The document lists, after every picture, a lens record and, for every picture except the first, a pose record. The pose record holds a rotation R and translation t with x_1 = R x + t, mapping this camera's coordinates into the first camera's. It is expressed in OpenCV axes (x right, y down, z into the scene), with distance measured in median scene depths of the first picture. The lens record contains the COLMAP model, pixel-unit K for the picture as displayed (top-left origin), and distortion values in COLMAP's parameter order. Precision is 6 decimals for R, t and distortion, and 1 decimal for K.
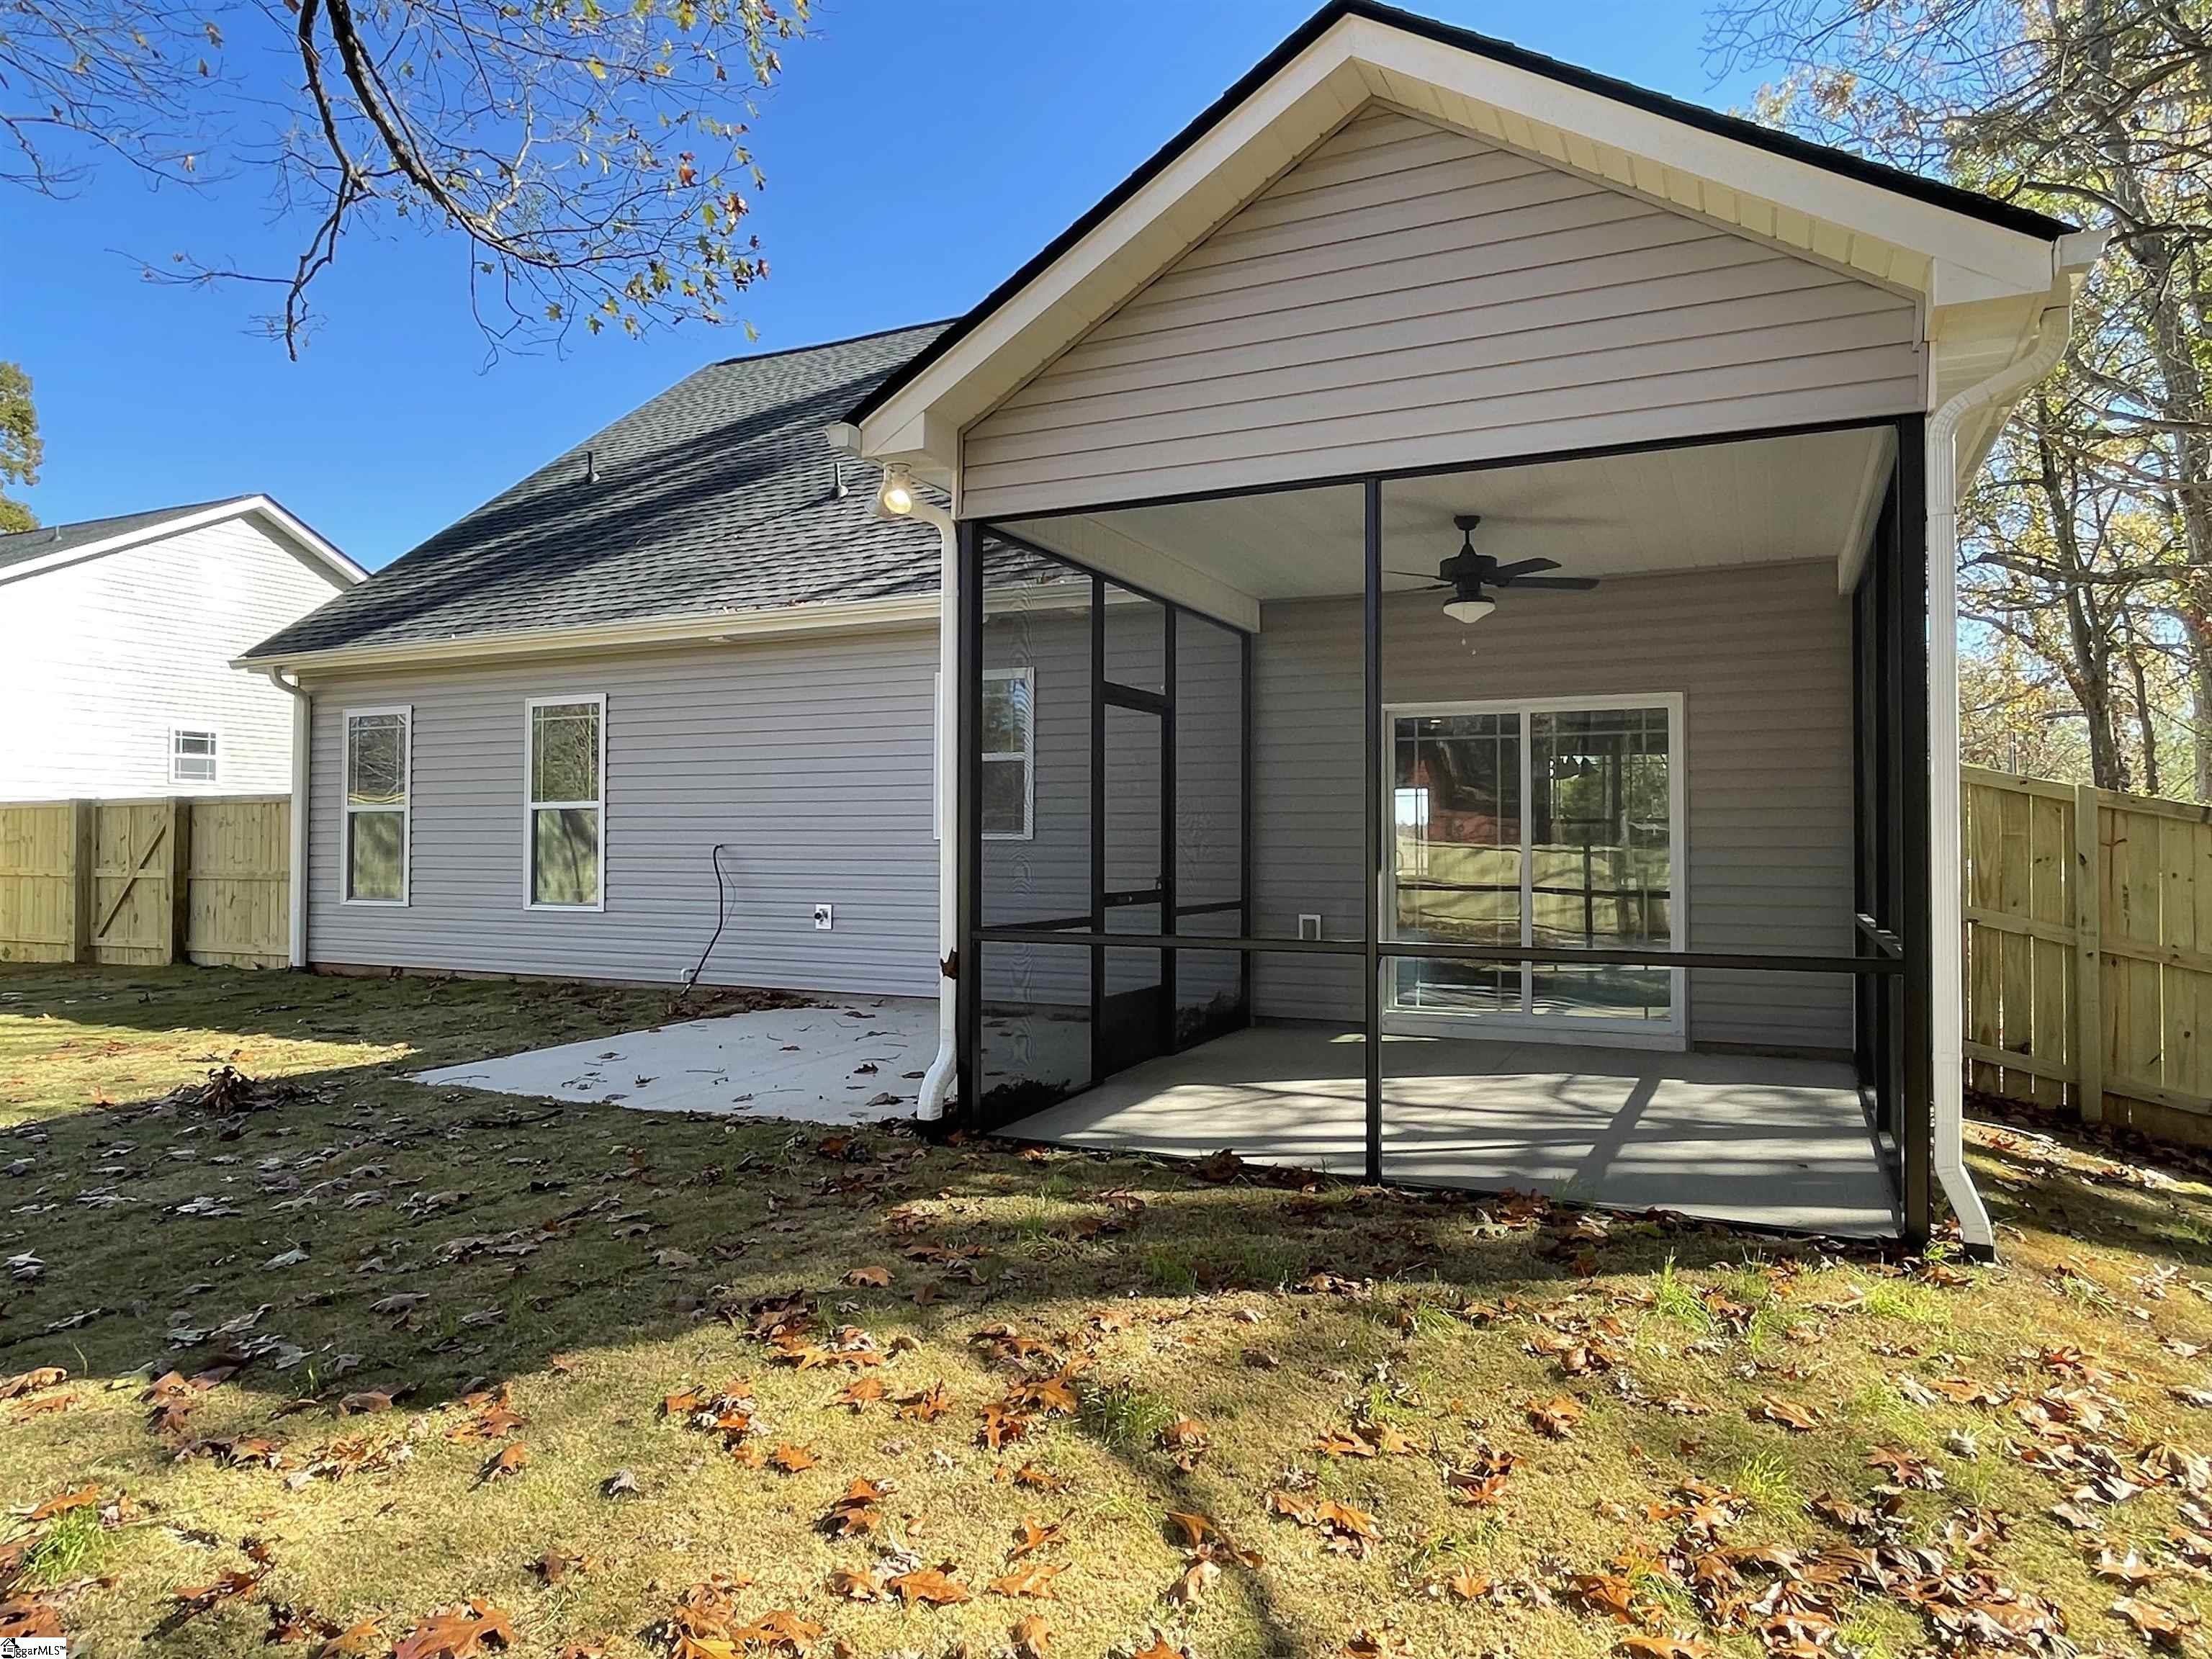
lens RADIAL K [[1388.7, 0, 1112.7], [0, 1388.7, 833.0], [0, 0, 1]] dist [0.003891, -0.004195]
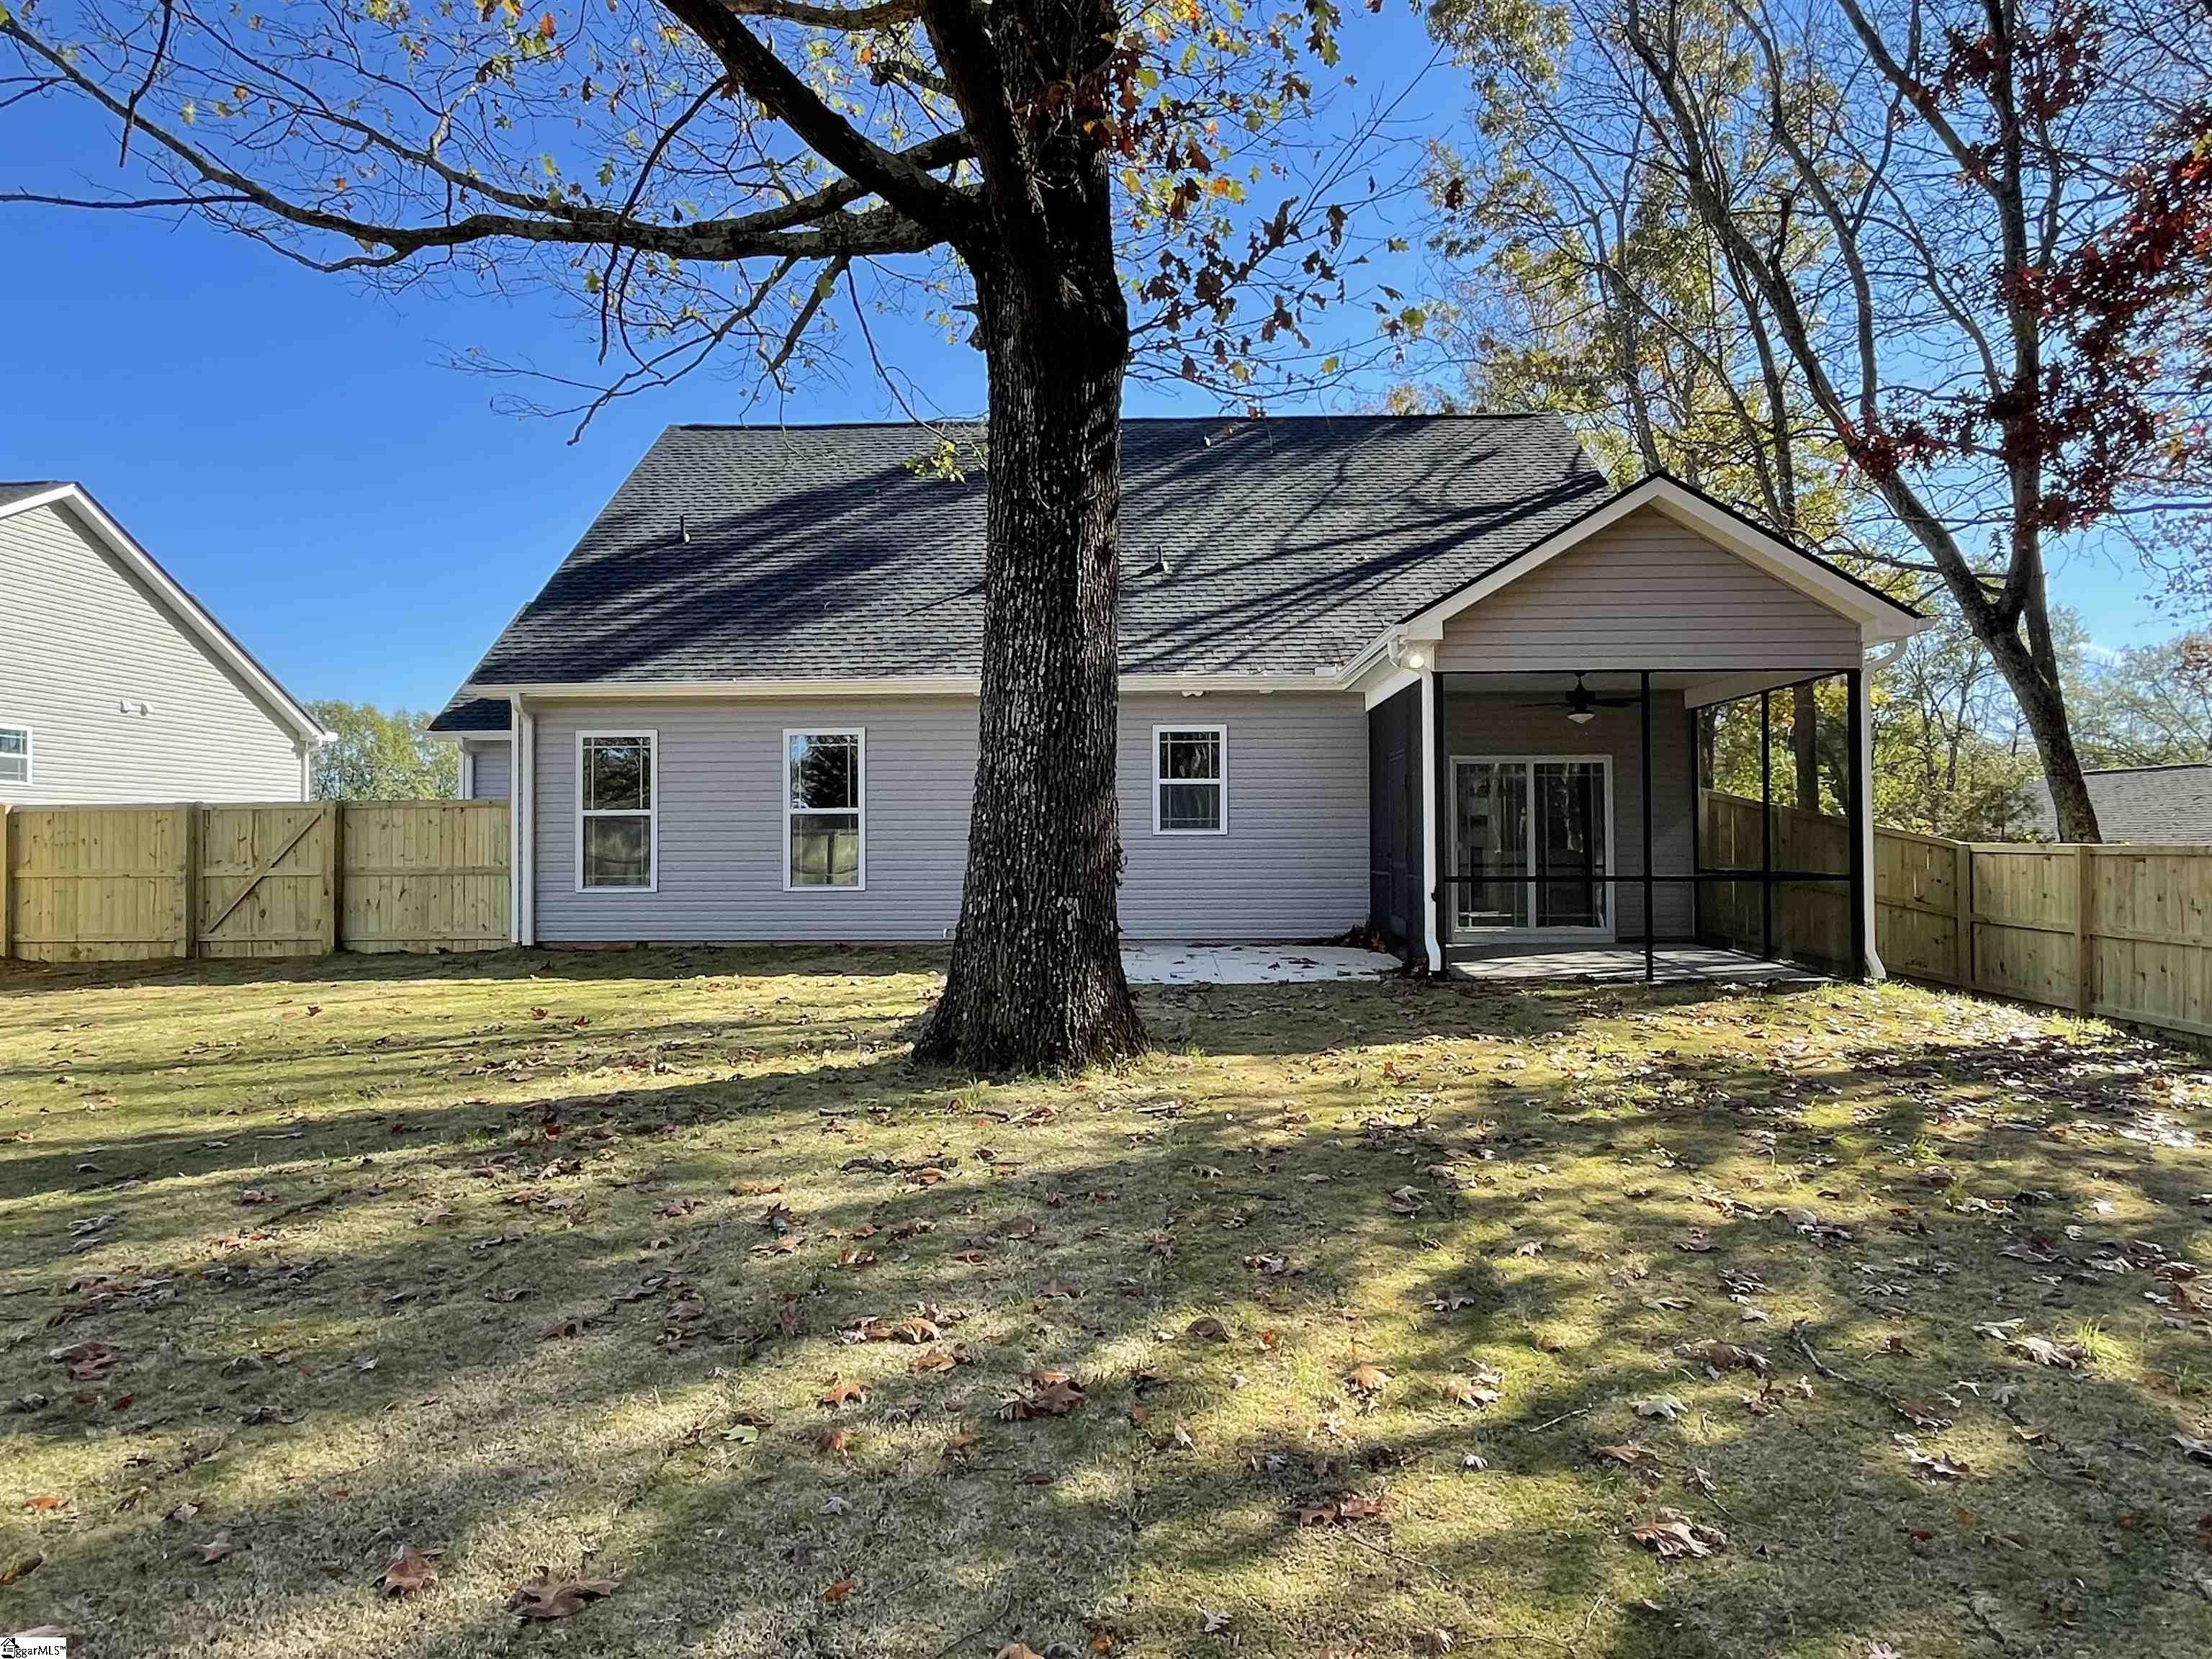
lens RADIAL K [[1388.7, 0, 1112.7], [0, 1388.7, 833.0], [0, 0, 1]] dist [0.003891, -0.004195]
pose [[0.915868, -0.002568, 0.401471, -0.563659], [0.003824, 0.999990, -0.002328, 0.004276], [-0.401461, 0.003668, 0.915869, -0.270038]]
